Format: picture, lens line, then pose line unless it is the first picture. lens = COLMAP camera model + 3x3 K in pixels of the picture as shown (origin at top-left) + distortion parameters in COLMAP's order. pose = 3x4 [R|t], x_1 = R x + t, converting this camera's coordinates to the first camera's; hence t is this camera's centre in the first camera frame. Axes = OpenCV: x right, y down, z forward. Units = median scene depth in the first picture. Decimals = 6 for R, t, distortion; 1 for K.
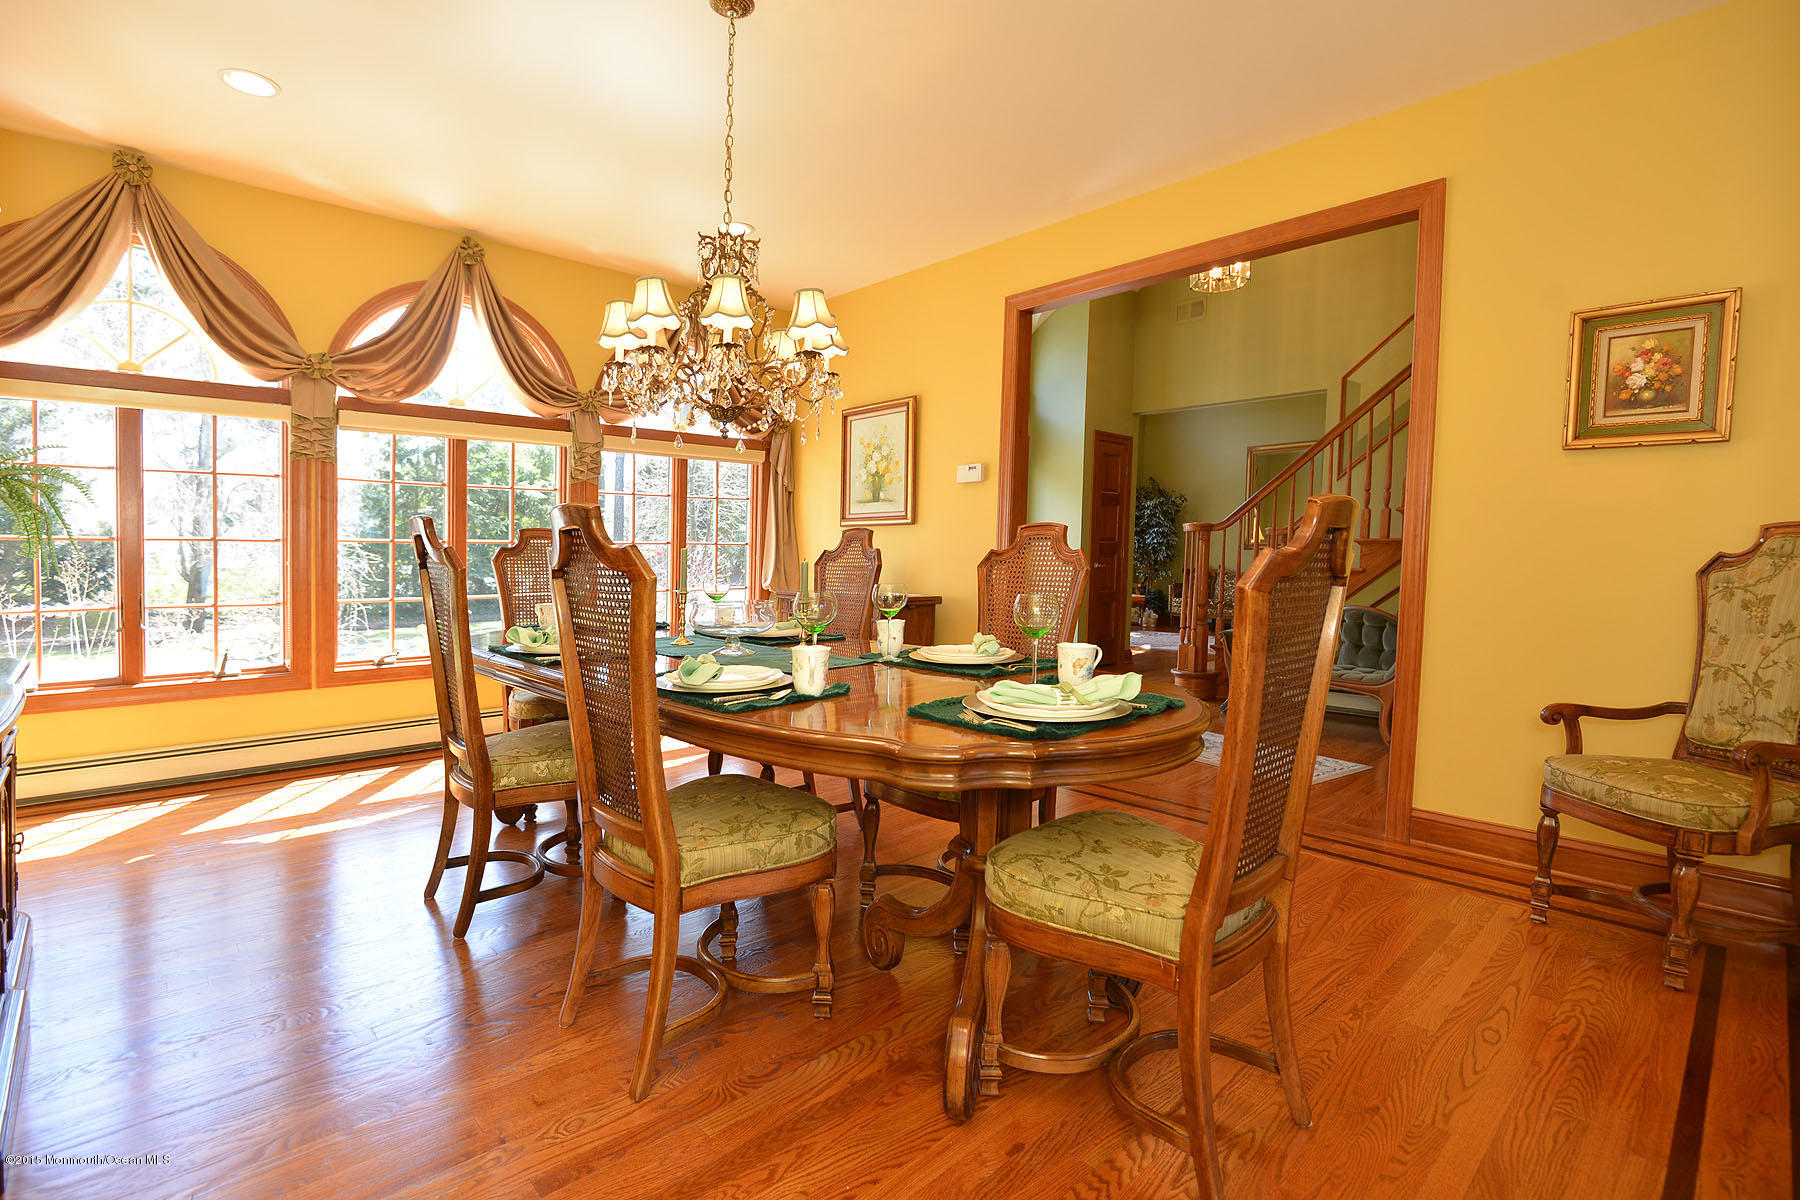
lens RADIAL K [[834.3, 0, 880.0], [0, 834.3, 582.1], [0, 0, 1]] dist [-0.000959, -0.011492]
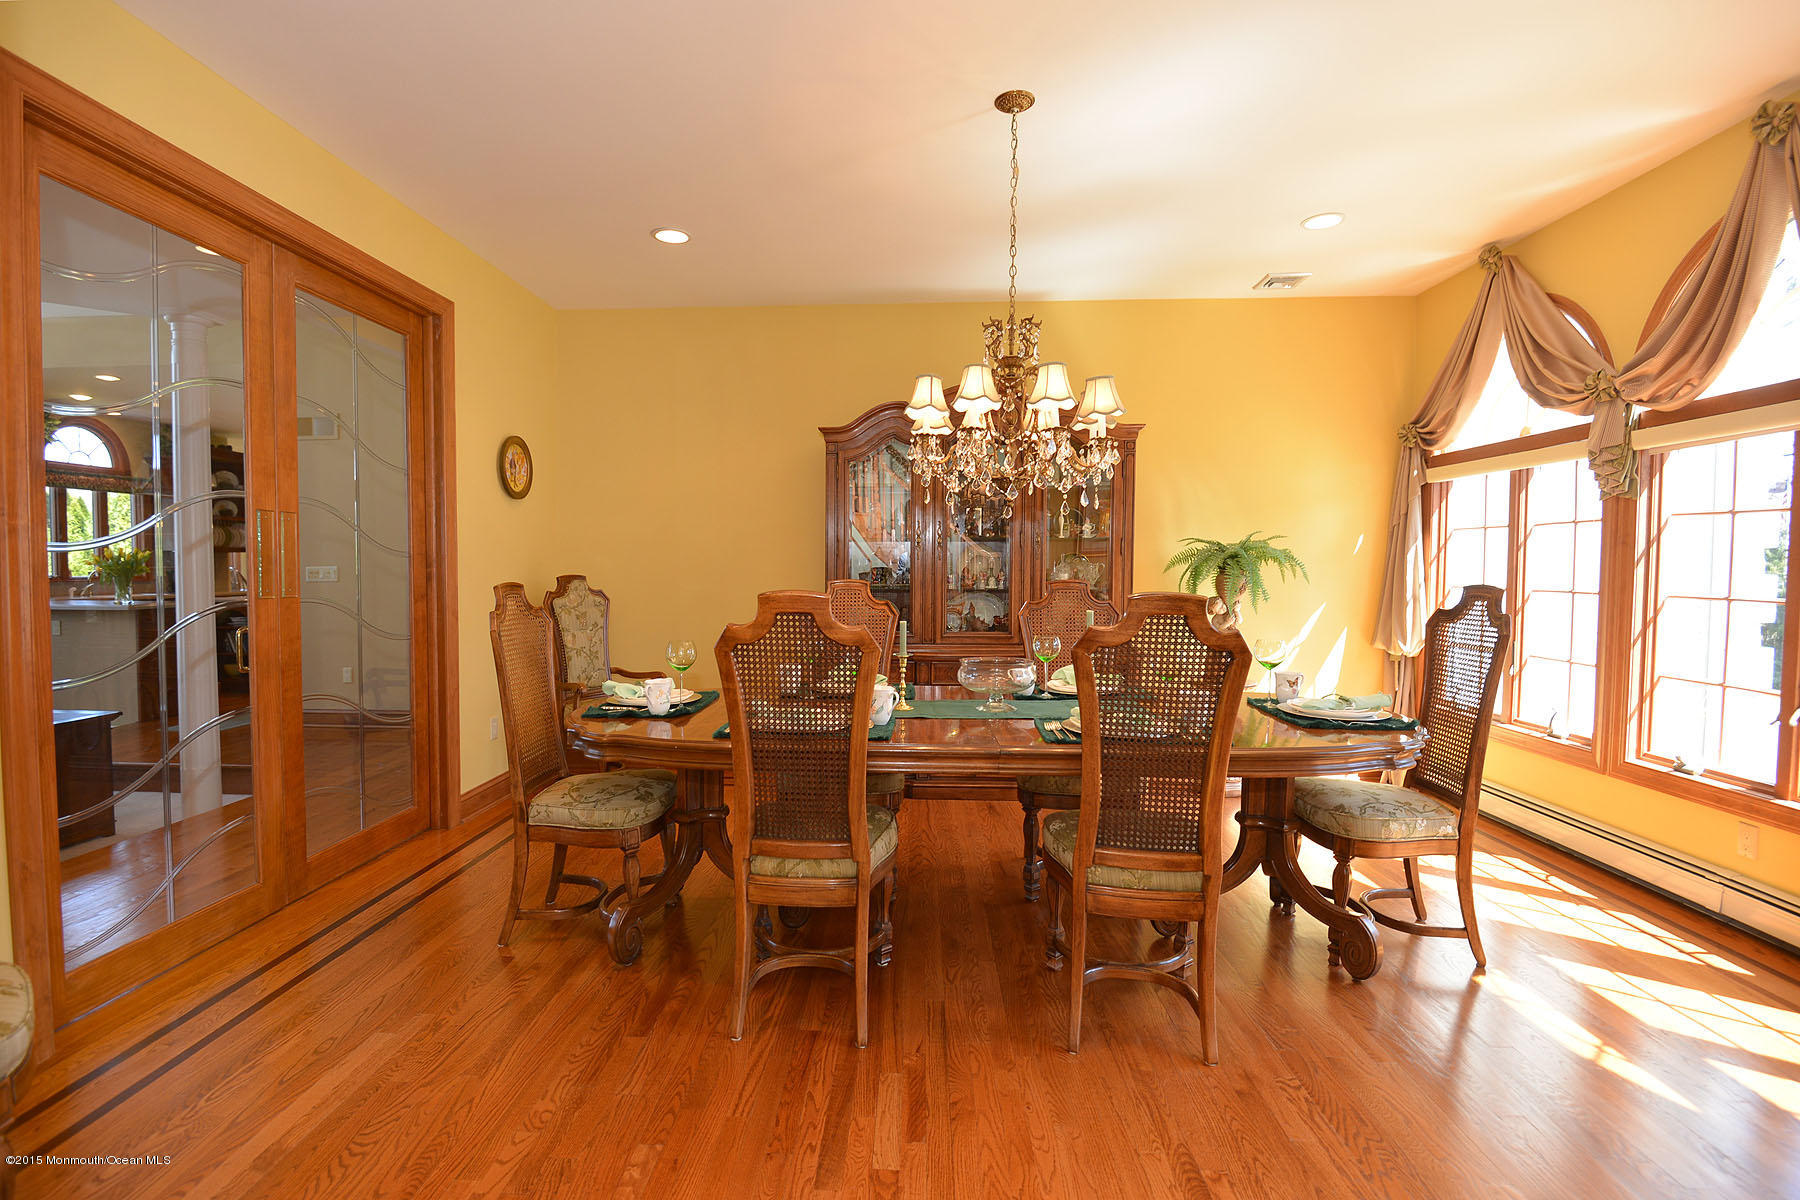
lens RADIAL K [[834.3, 0, 880.0], [0, 834.3, 582.1], [0, 0, 1]] dist [-0.000959, -0.011492]
pose [[-0.708968, 0.011867, -0.705140, 0.428302], [-0.036683, 0.997884, 0.053676, -0.085363], [0.704286, 0.063921, -0.707033, 1.105908]]
